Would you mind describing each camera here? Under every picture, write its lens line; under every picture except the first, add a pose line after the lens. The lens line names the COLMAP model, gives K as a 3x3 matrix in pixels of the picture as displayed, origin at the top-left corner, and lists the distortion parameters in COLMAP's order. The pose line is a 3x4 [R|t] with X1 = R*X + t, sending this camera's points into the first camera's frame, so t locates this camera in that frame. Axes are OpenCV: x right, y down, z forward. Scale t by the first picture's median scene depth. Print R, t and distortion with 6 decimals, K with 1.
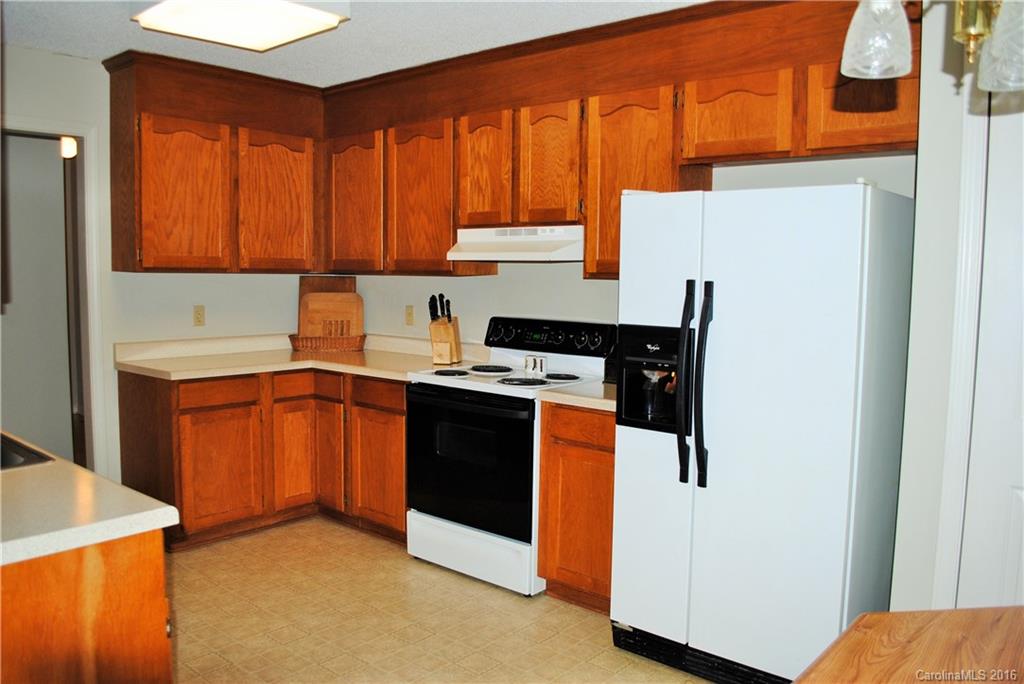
lens RADIAL K [[812.4, 0, 507.0], [0, 812.4, 341.7], [0, 0, 1]] dist [-0.071638, -0.000710]
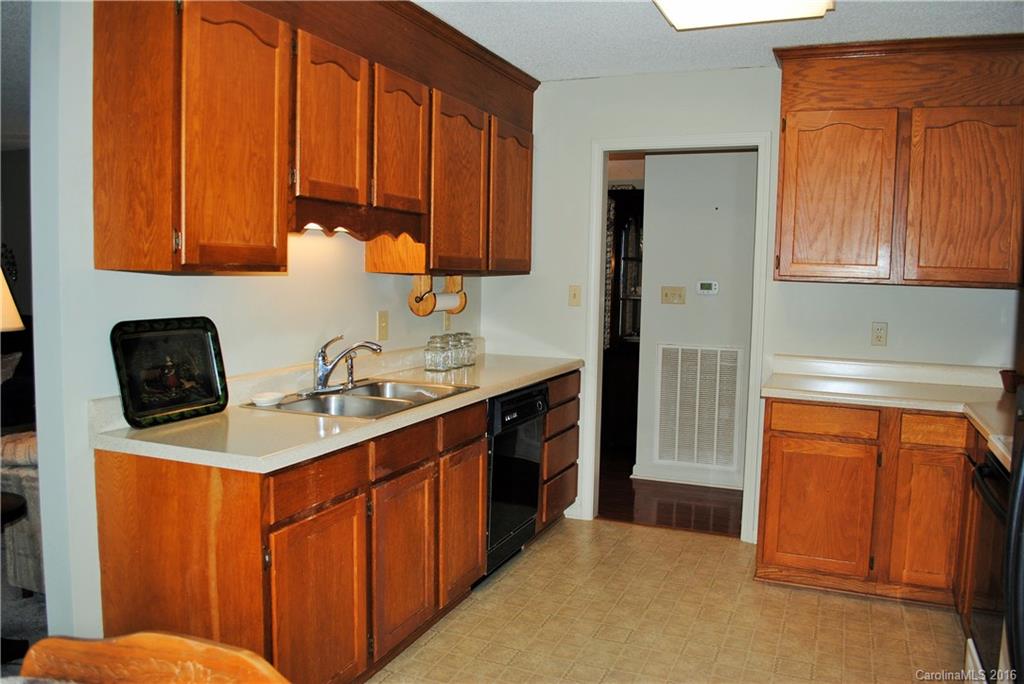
lens RADIAL K [[812.4, 0, 508.4], [0, 812.4, 345.1], [0, 0, 1]] dist [-0.071638, -0.000710]
pose [[0.286297, 0.086013, -0.954272, 0.354191], [-0.101324, 0.993096, 0.059113, -0.033835], [0.952768, 0.079767, 0.293036, 0.401507]]
